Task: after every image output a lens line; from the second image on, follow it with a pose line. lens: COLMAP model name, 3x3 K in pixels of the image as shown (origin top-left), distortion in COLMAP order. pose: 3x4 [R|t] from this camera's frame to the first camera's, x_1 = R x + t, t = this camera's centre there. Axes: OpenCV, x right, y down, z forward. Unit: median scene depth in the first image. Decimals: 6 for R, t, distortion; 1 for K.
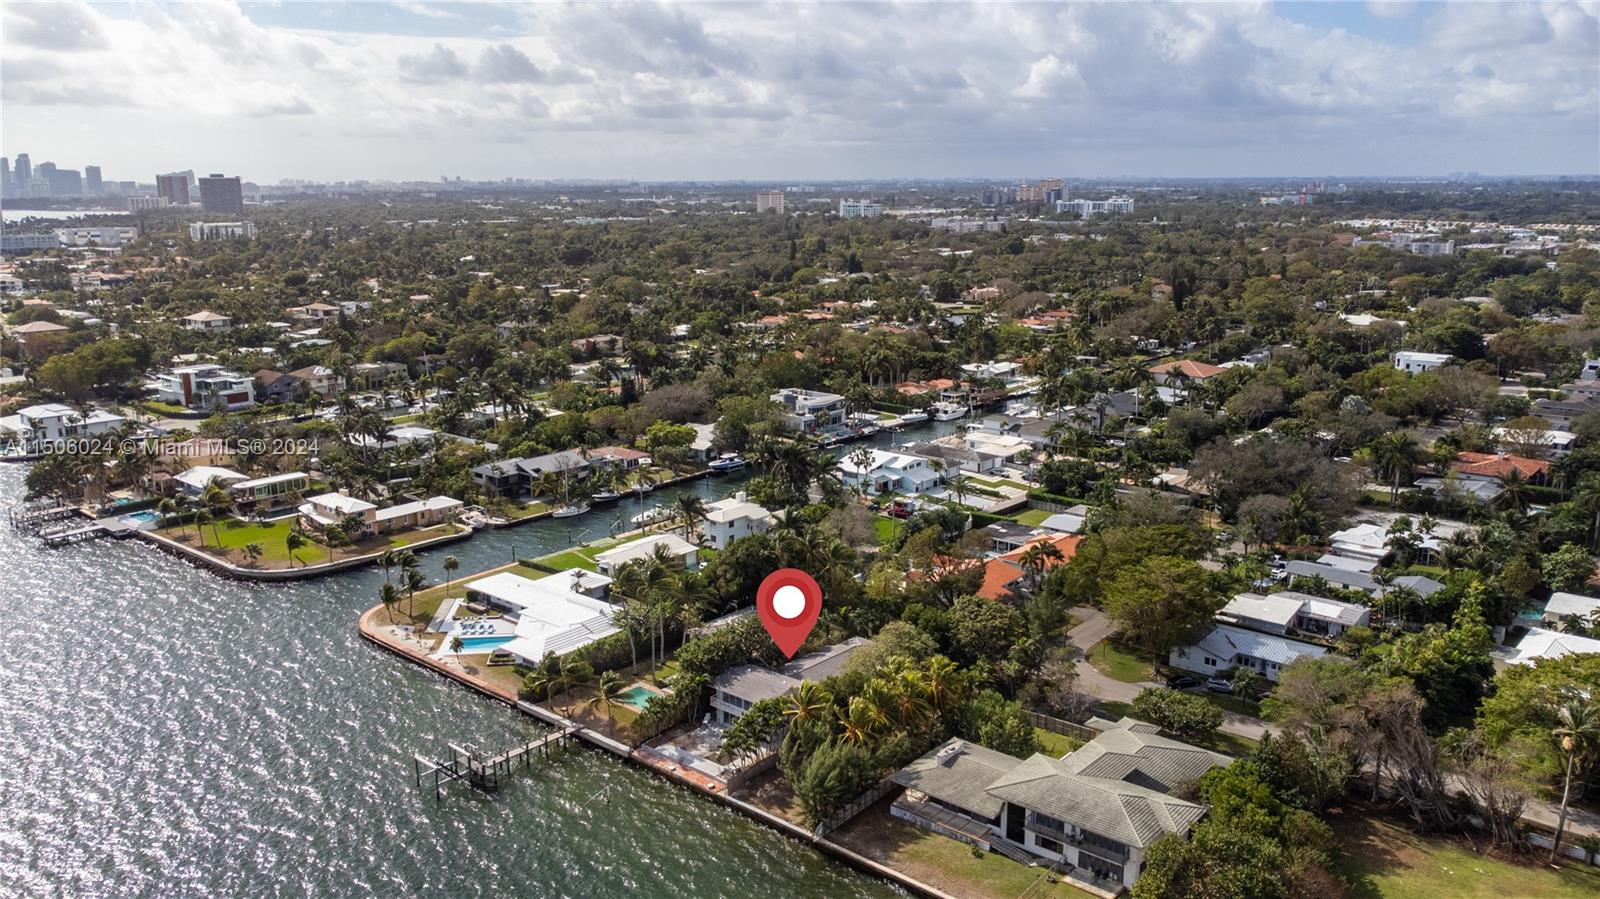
lens RADIAL K [[1233.6, 0, 796.3], [0, 1233.6, 444.2], [0, 0, 1]] dist [-0.006721, 0.041691]
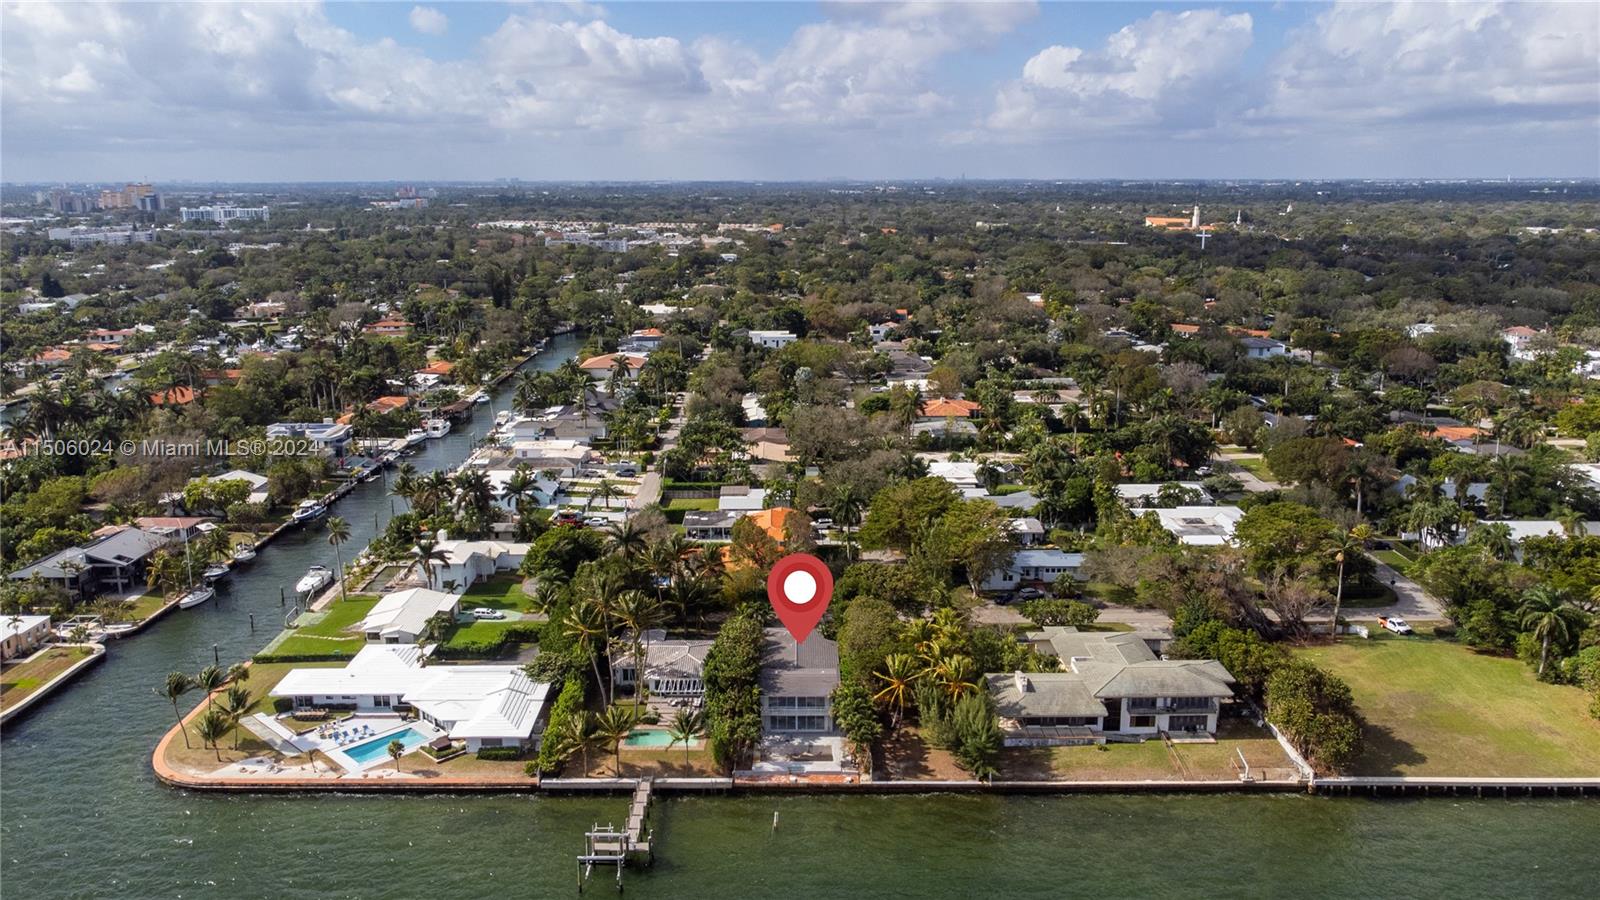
lens RADIAL K [[1233.6, 0, 796.3], [0, 1233.6, 444.7], [0, 0, 1]] dist [-0.006721, 0.041691]
pose [[0.750430, -0.136904, 0.646616, -0.526051], [0.138918, 0.989130, 0.048201, -0.038249], [-0.646186, 0.053655, 0.761292, 0.168729]]
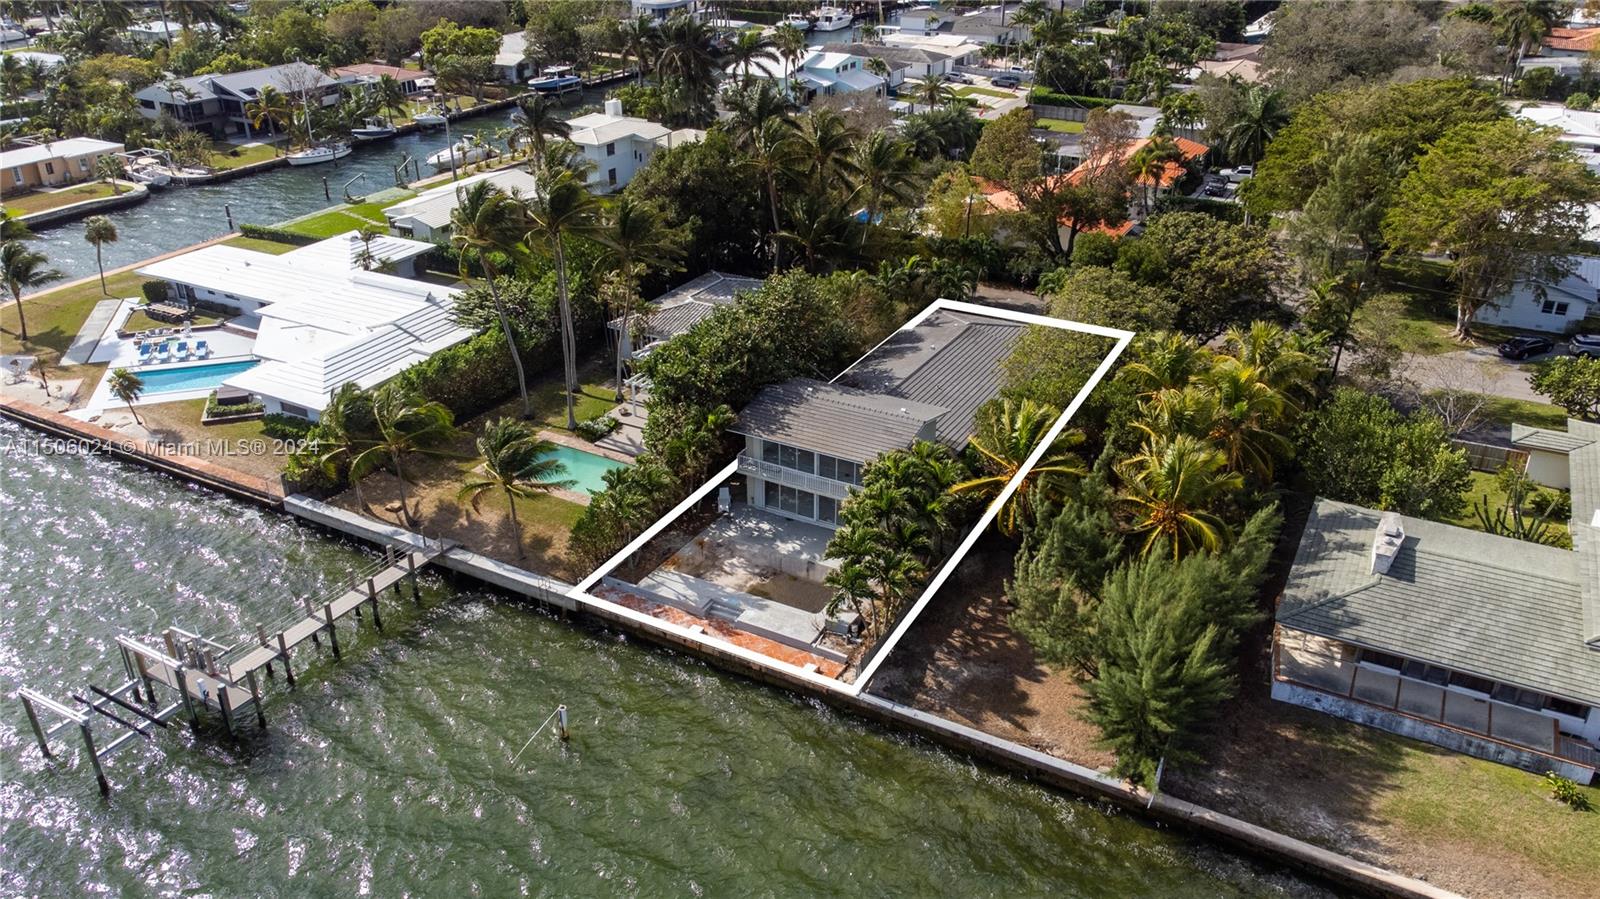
lens RADIAL K [[1233.6, 0, 796.3], [0, 1233.6, 444.2], [0, 0, 1]] dist [-0.006721, 0.041691]
pose [[0.978401, -0.090070, 0.186062, -0.104375], [0.043143, 0.969235, 0.242325, 0.073448], [-0.202164, -0.229064, 0.952187, 0.448862]]
